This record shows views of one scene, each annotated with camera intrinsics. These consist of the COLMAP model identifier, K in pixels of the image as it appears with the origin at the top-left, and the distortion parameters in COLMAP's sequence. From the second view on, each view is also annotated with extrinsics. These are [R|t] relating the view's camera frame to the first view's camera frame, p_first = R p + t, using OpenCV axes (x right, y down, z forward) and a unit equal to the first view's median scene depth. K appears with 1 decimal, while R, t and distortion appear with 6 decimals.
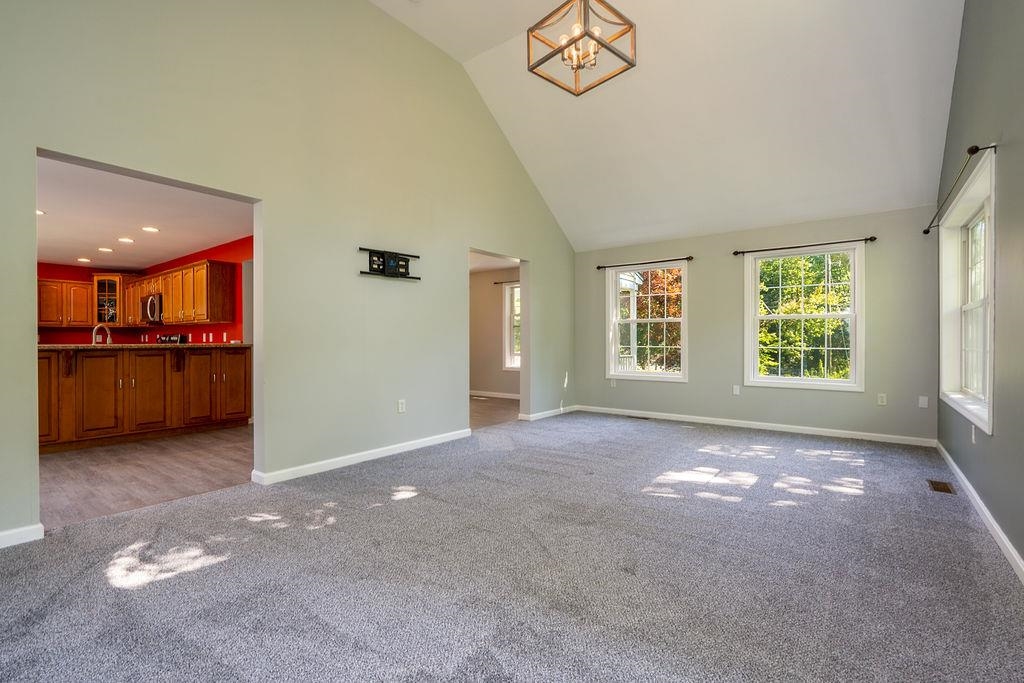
lens RADIAL K [[466.9, 0, 515.0], [0, 466.9, 341.9], [0, 0, 1]] dist [-0.003344, 0.000216]
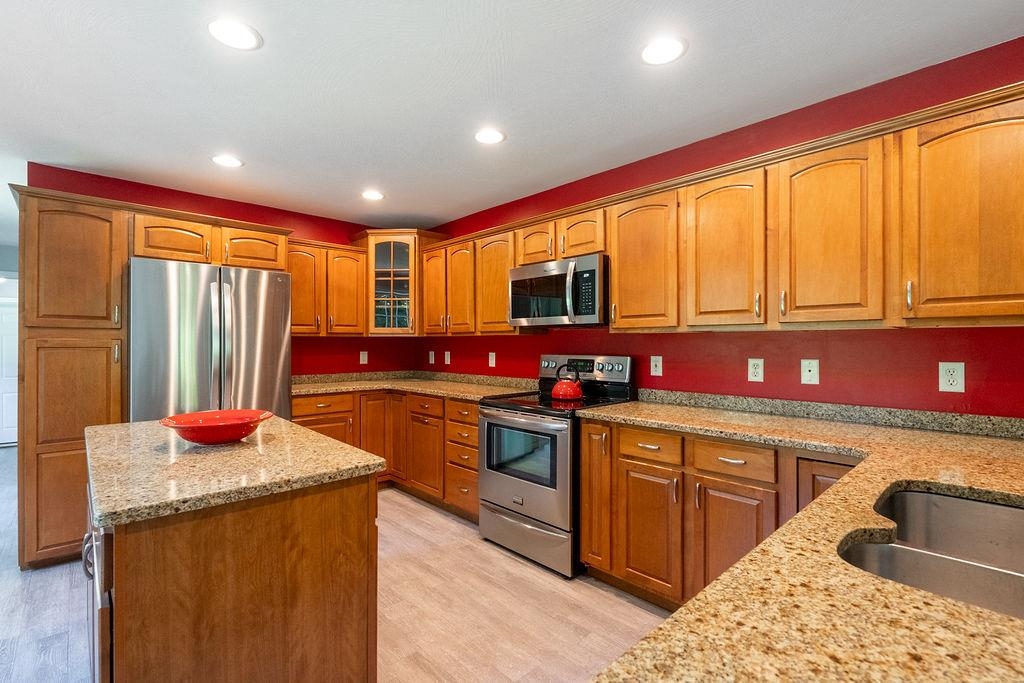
lens RADIAL K [[466.9, 0, 512.3], [0, 466.9, 344.7], [0, 0, 1]] dist [-0.003344, 0.000216]
pose [[0.987202, 0.005621, -0.159374, -0.668747], [-0.006083, 0.999979, -0.002409, -0.022566], [0.159357, 0.003347, 0.987215, 0.523813]]
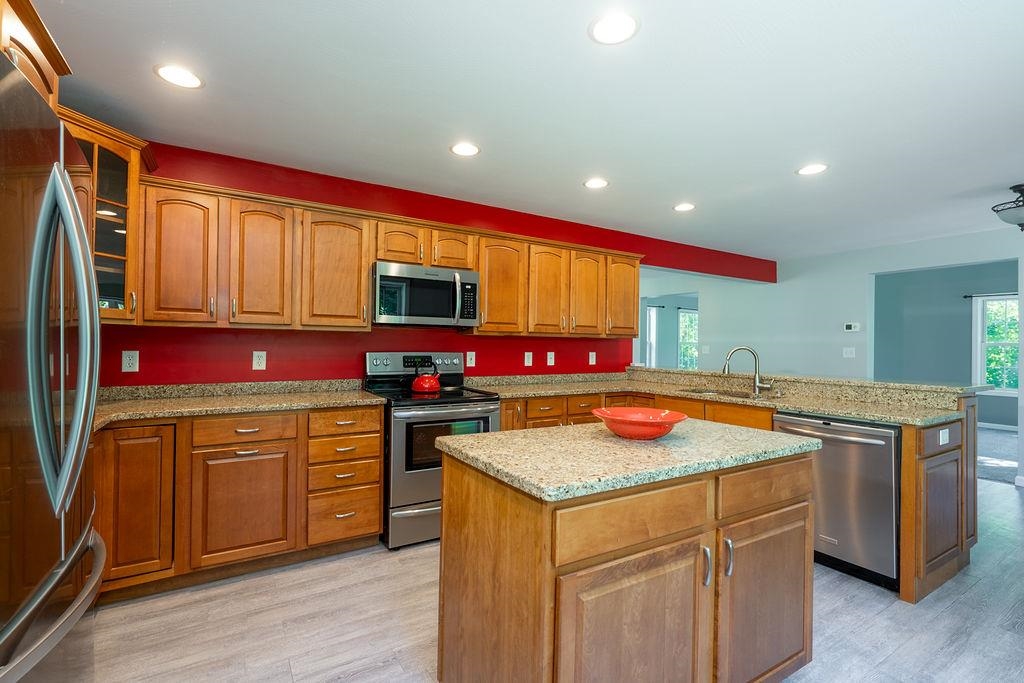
lens RADIAL K [[466.9, 0, 512.6], [0, 466.9, 339.1], [0, 0, 1]] dist [-0.003344, 0.000216]
pose [[0.352185, 0.015764, 0.935798, -1.041166], [-0.014648, 0.999829, -0.011330, -0.023481], [-0.935816, -0.009718, 0.352355, 0.681417]]
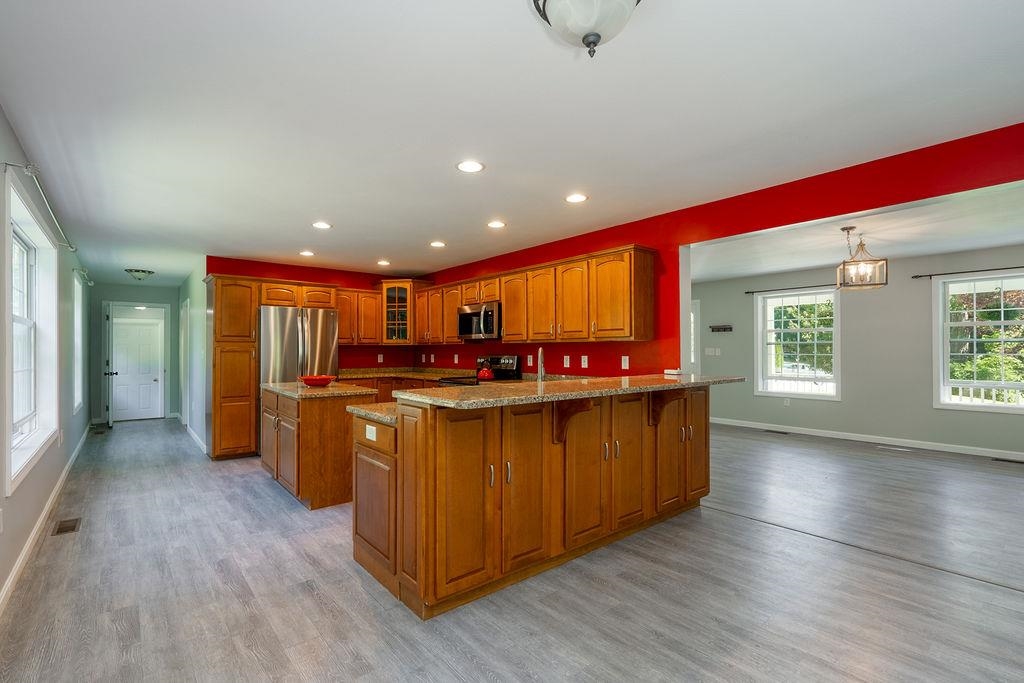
lens RADIAL K [[466.9, 0, 506.6], [0, 466.9, 350.4], [0, 0, 1]] dist [-0.003344, 0.000216]
pose [[0.973890, 0.002730, -0.227003, -0.501551], [-0.003931, 0.999981, -0.004840, -0.019194], [0.226985, 0.005606, 0.973882, 0.242909]]
